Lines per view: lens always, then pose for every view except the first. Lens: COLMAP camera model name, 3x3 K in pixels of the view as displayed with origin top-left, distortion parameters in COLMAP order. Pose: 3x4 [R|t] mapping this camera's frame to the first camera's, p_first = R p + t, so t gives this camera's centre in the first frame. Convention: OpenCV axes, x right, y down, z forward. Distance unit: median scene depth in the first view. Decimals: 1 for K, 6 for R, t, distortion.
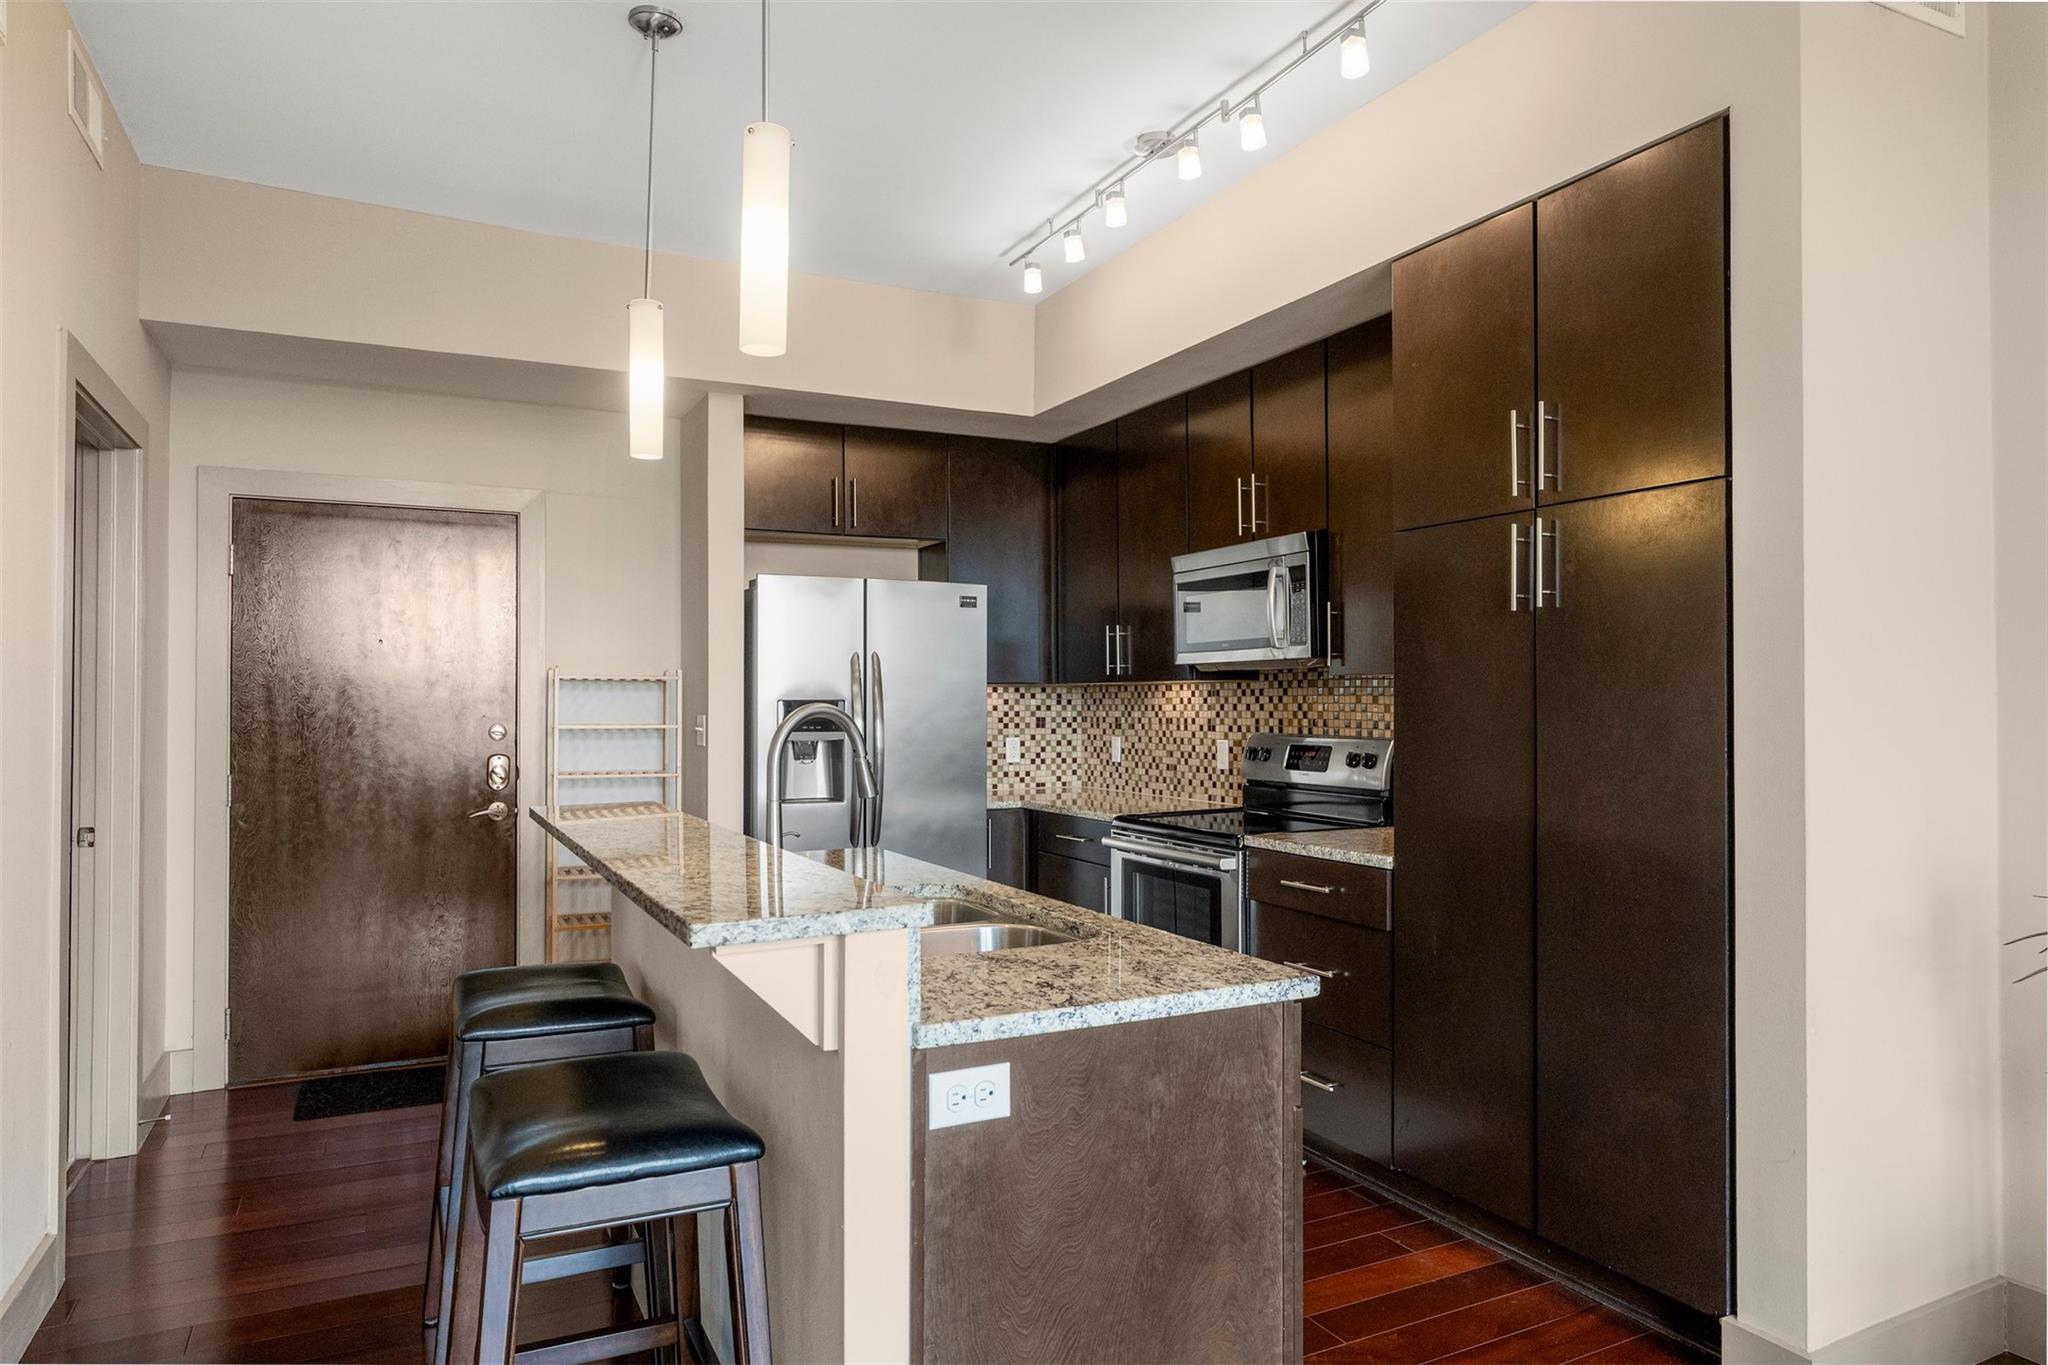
lens RADIAL K [[1260.9, 0, 1024.9], [0, 1260.9, 679.0], [0, 0, 1]] dist [-0.002056, 0.001594]
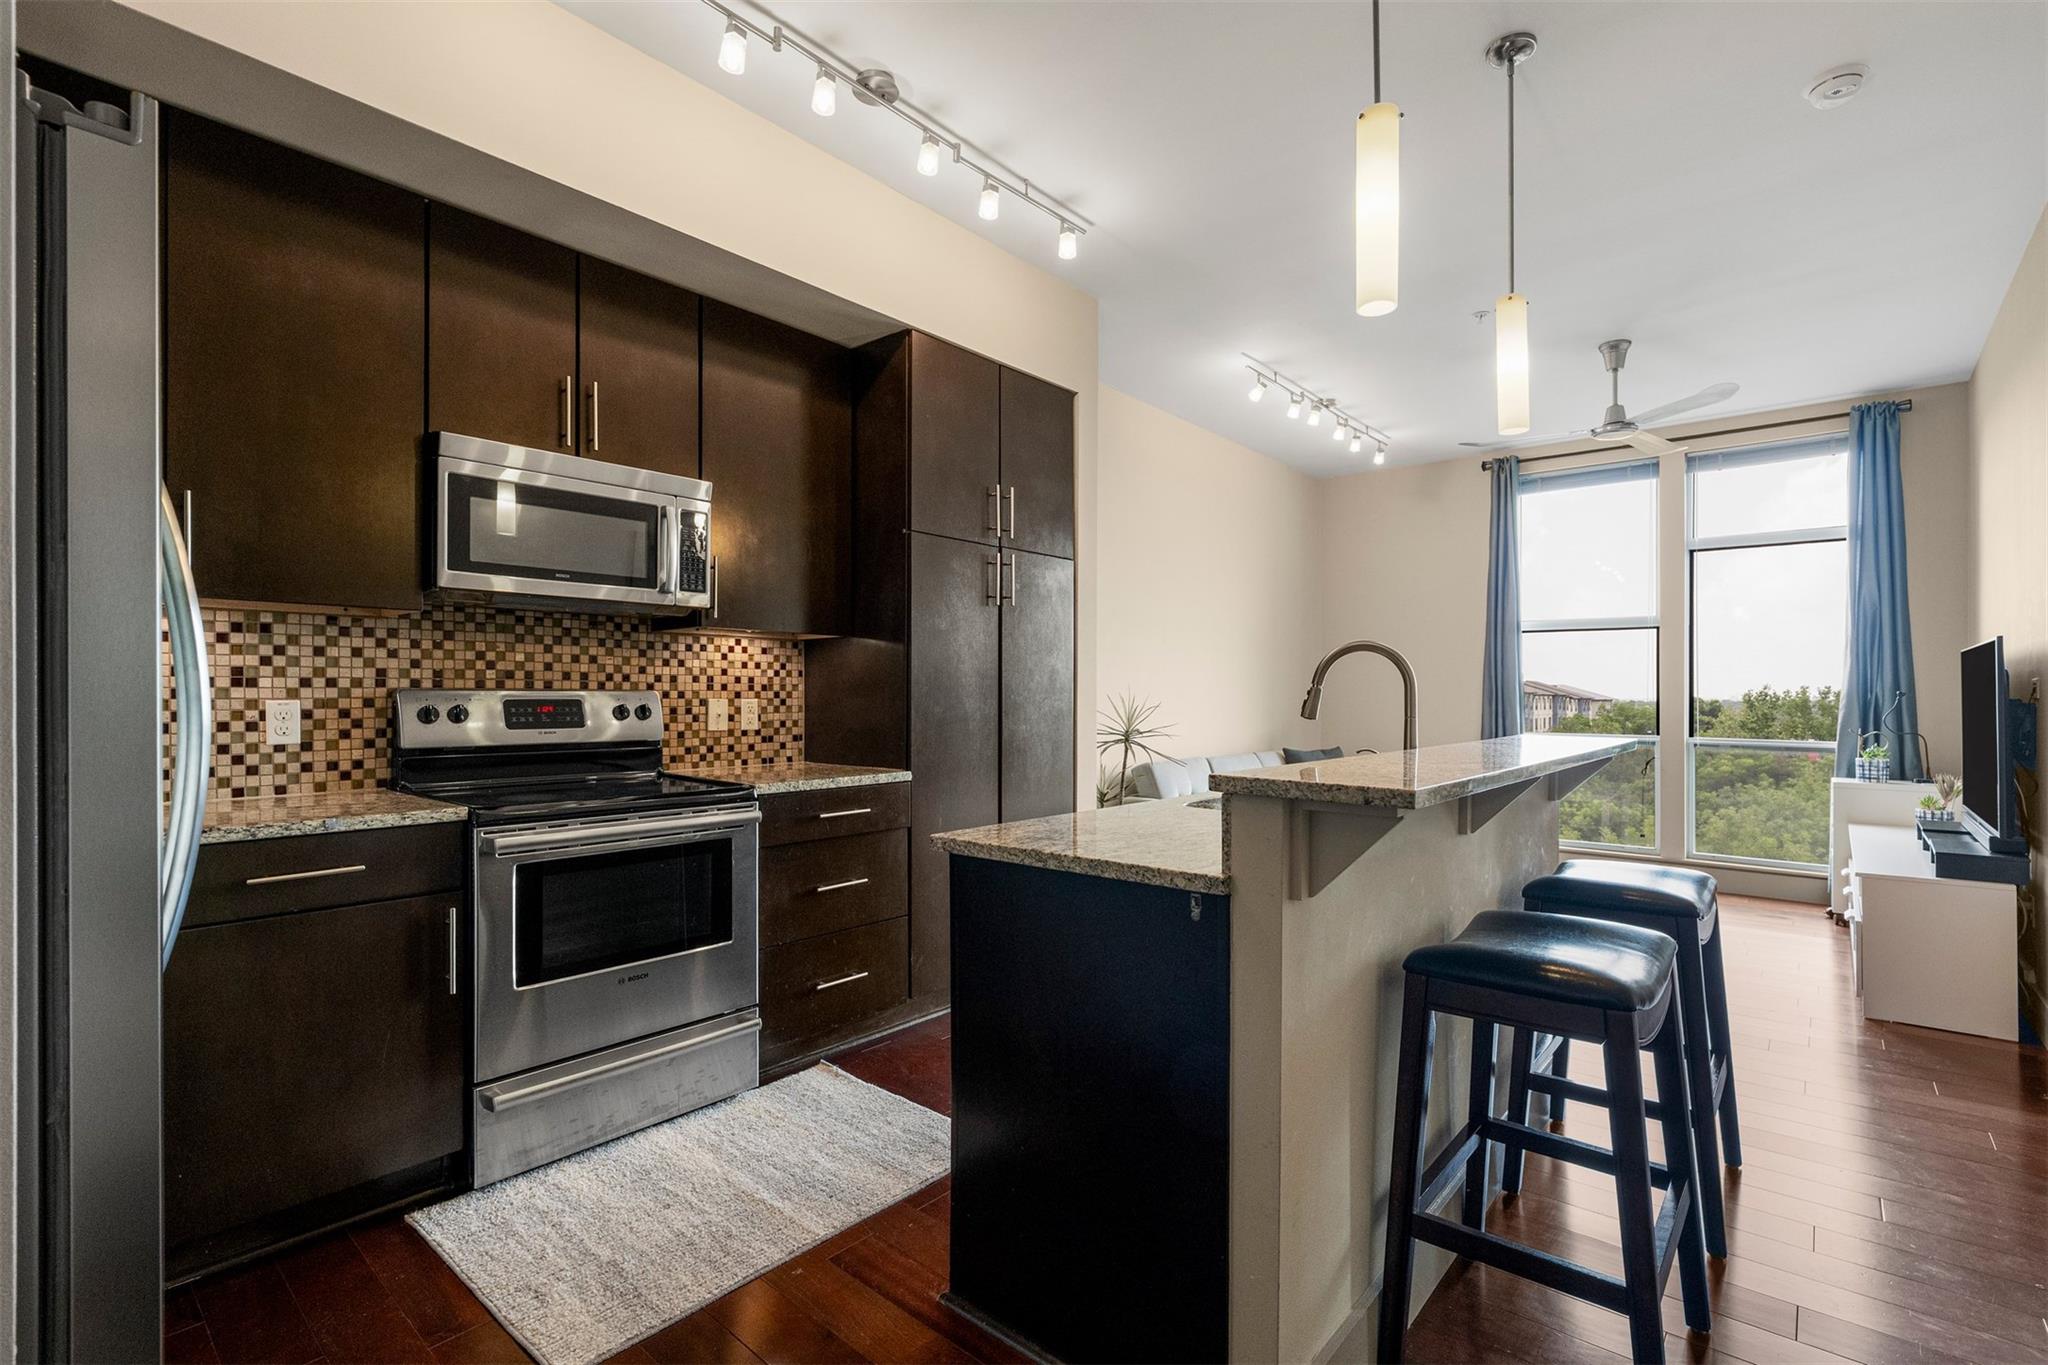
lens RADIAL K [[928.8, 0, 1014.3], [0, 928.8, 692.5], [0, 0, 1]] dist [-0.005013, 0.002856]
pose [[-0.373464, 0.004082, 0.927636, -0.457758], [-0.017883, 0.999773, -0.011599, 0.045349], [-0.927472, -0.020921, -0.373306, 0.865402]]
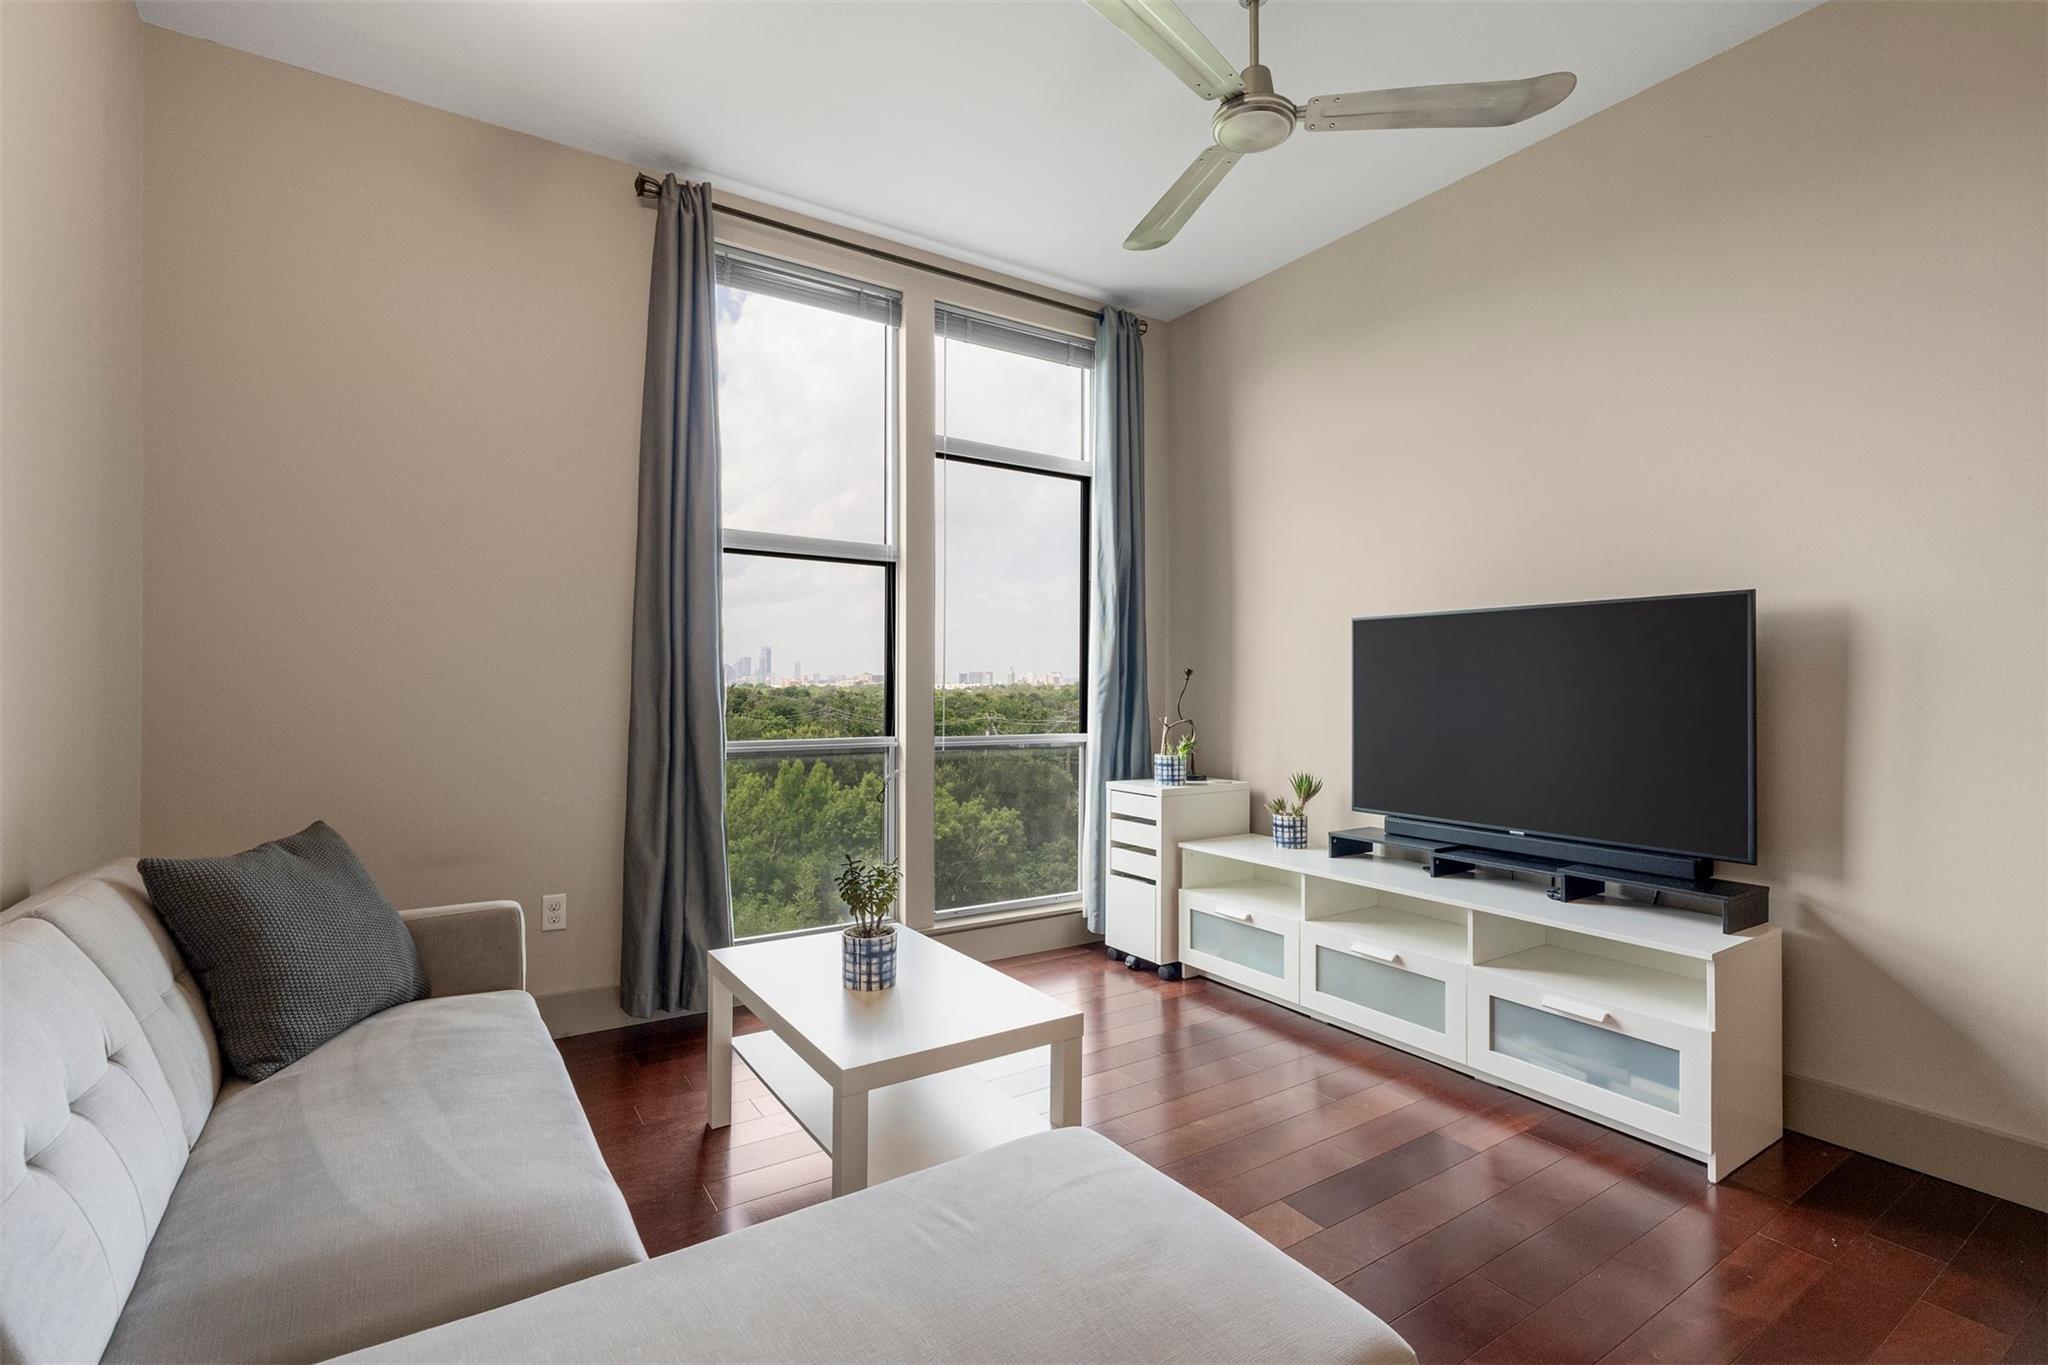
lens RADIAL K [[928.8, 0, 1015.6], [0, 928.8, 682.1], [0, 0, 1]] dist [-0.005013, 0.002856]
pose [[-0.993785, -0.001814, -0.111301, 0.351148], [0.000583, 0.999769, -0.021499, 0.044198], [0.111315, -0.021430, -0.993554, 0.392163]]
